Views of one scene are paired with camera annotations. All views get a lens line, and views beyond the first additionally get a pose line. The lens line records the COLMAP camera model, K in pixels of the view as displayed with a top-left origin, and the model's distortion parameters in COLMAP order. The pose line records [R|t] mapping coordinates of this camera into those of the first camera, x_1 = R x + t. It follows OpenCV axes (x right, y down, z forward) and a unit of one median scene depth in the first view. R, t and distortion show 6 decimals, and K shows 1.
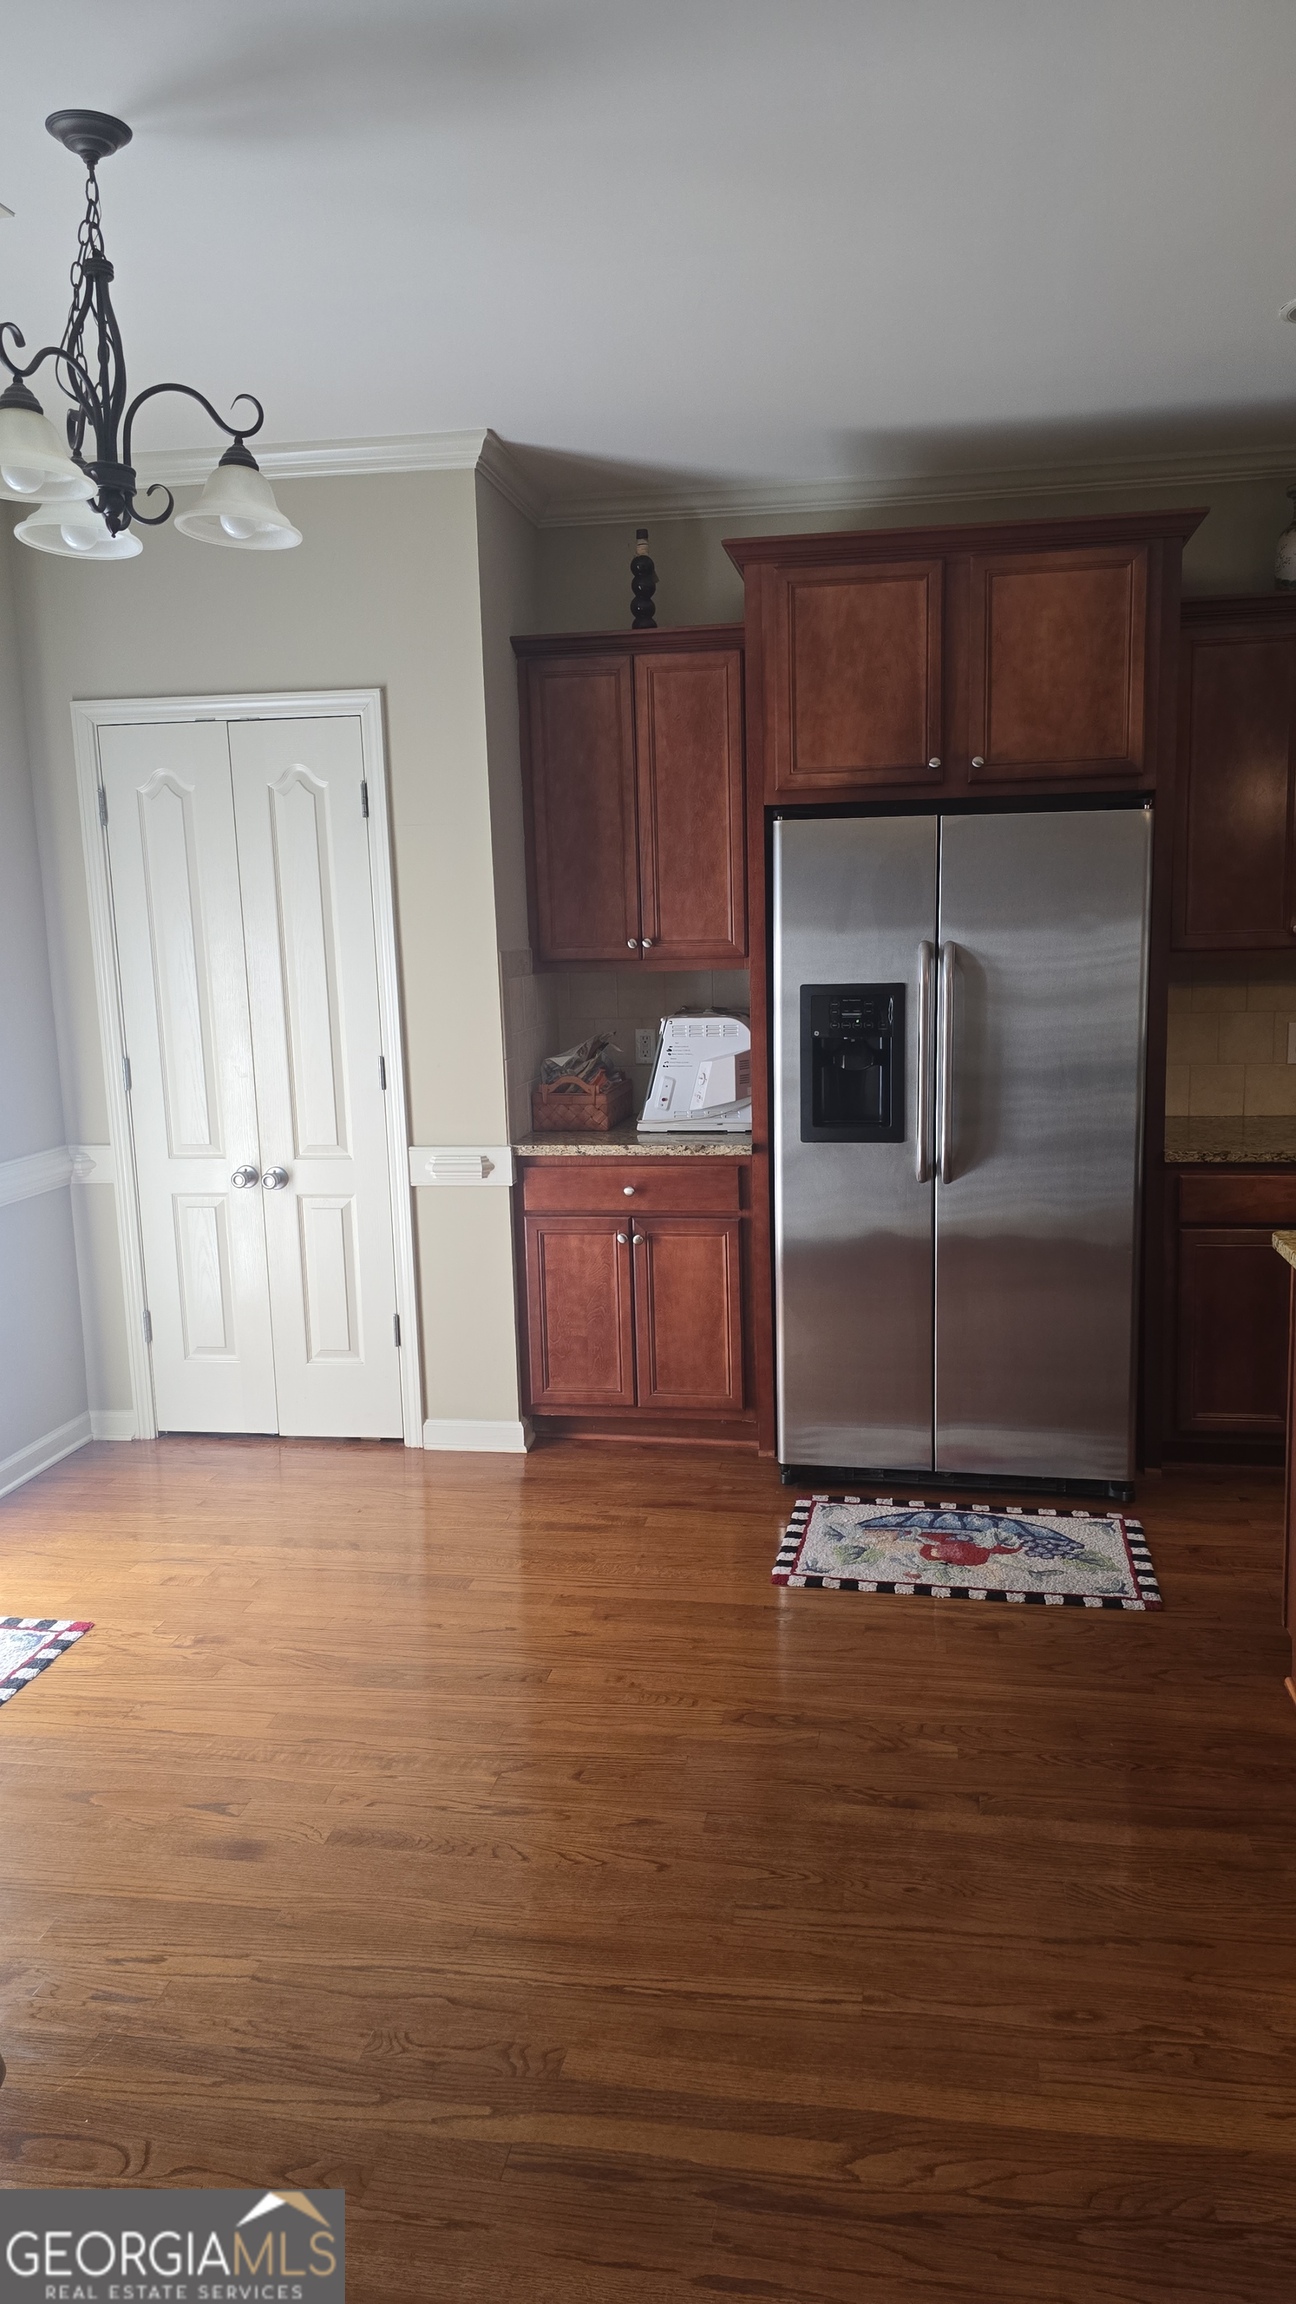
lens RADIAL K [[1548.3, 0, 646.1], [0, 1548.3, 1163.3], [0, 0, 1]] dist [0.042474, -0.051700]
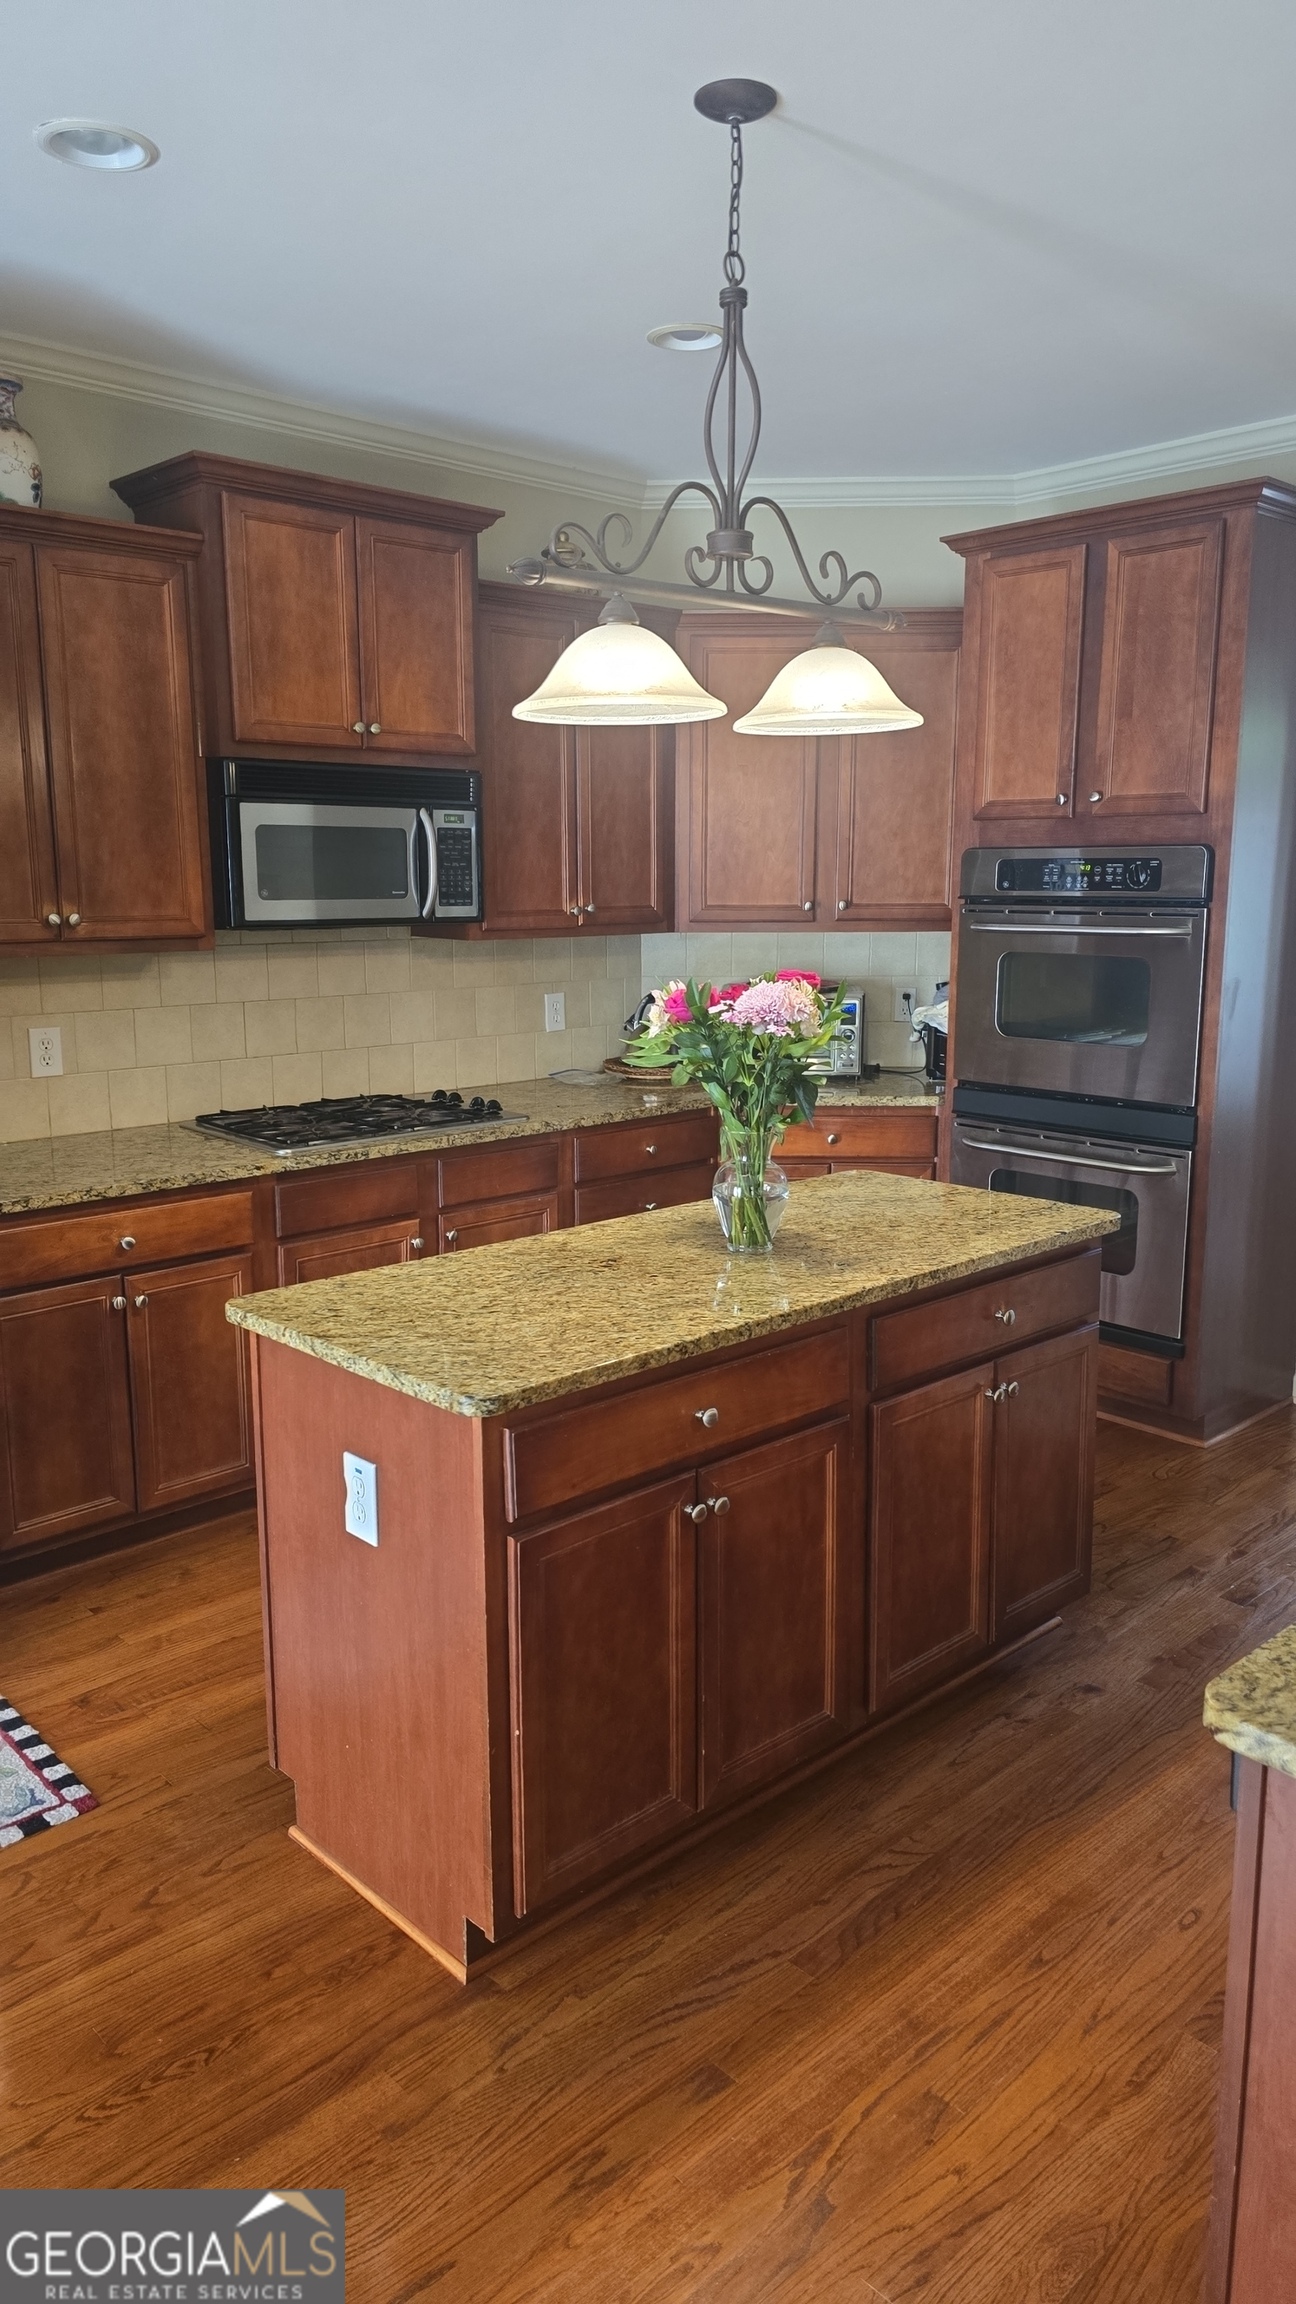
lens RADIAL K [[1548.3, 0, 699.2], [0, 1548.3, 1155.5], [0, 0, 1]] dist [0.042474, -0.051700]
pose [[0.578395, -0.116703, 0.807365, -0.066011], [0.107310, 0.991998, 0.066515, -0.041179], [-0.808668, 0.048166, 0.586291, 0.227737]]
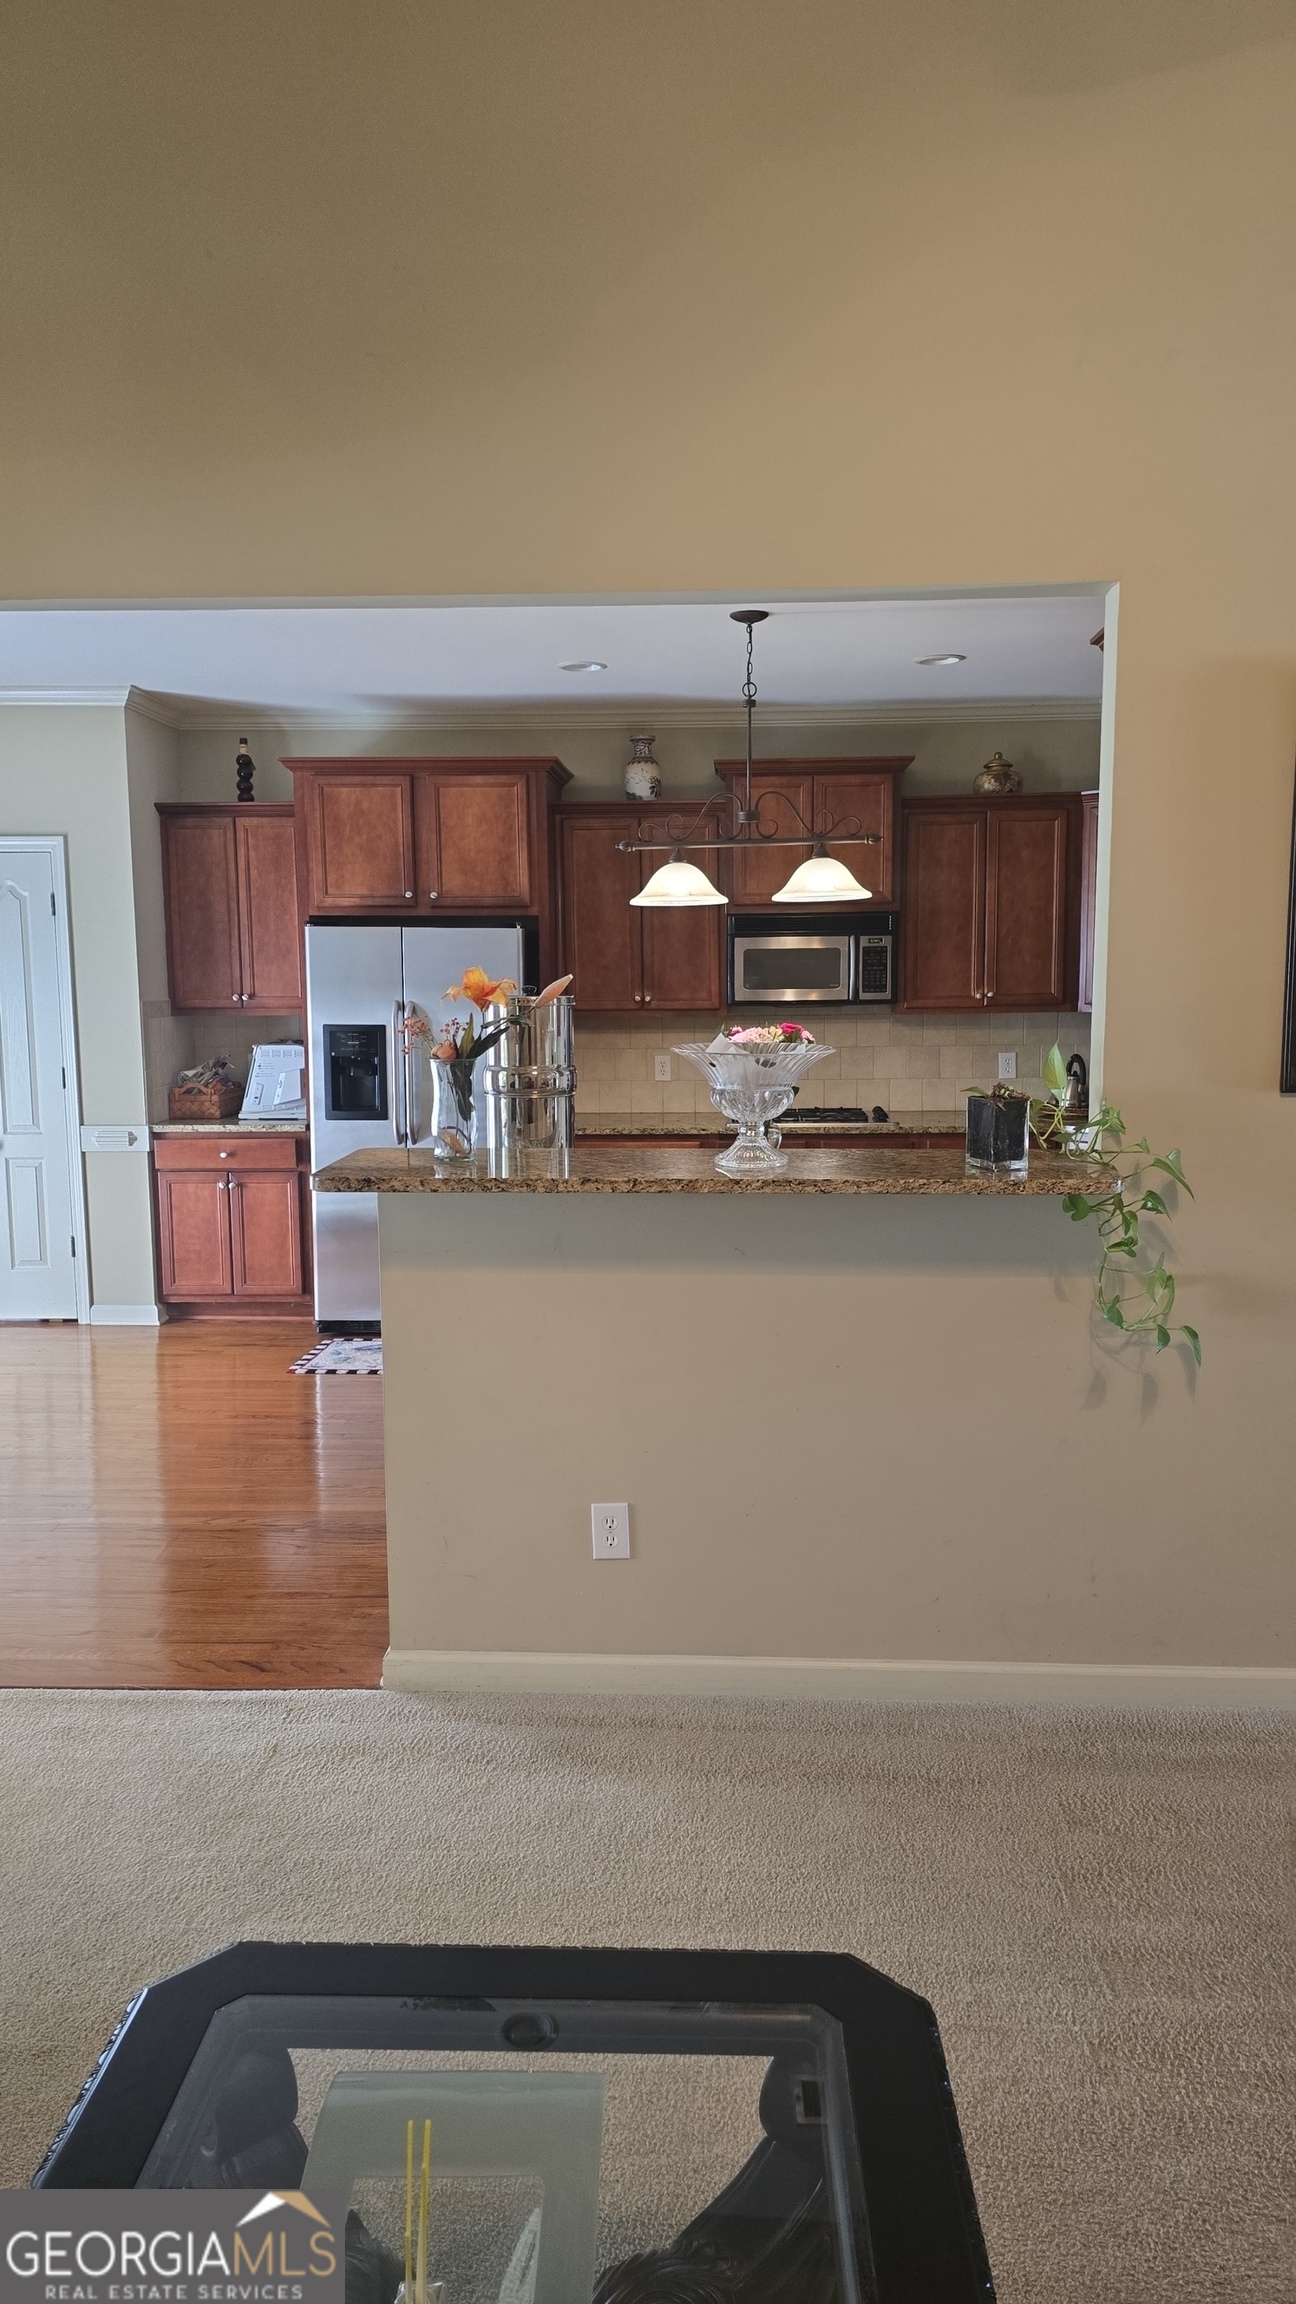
lens RADIAL K [[1548.3, 0, 668.8], [0, 1548.3, 1153.1], [0, 0, 1]] dist [0.042474, -0.051700]
pose [[0.990023, 0.004682, 0.140825, 0.212948], [0.001420, 0.999066, -0.043193, 0.085803], [-0.140896, 0.042962, 0.989092, -0.629797]]
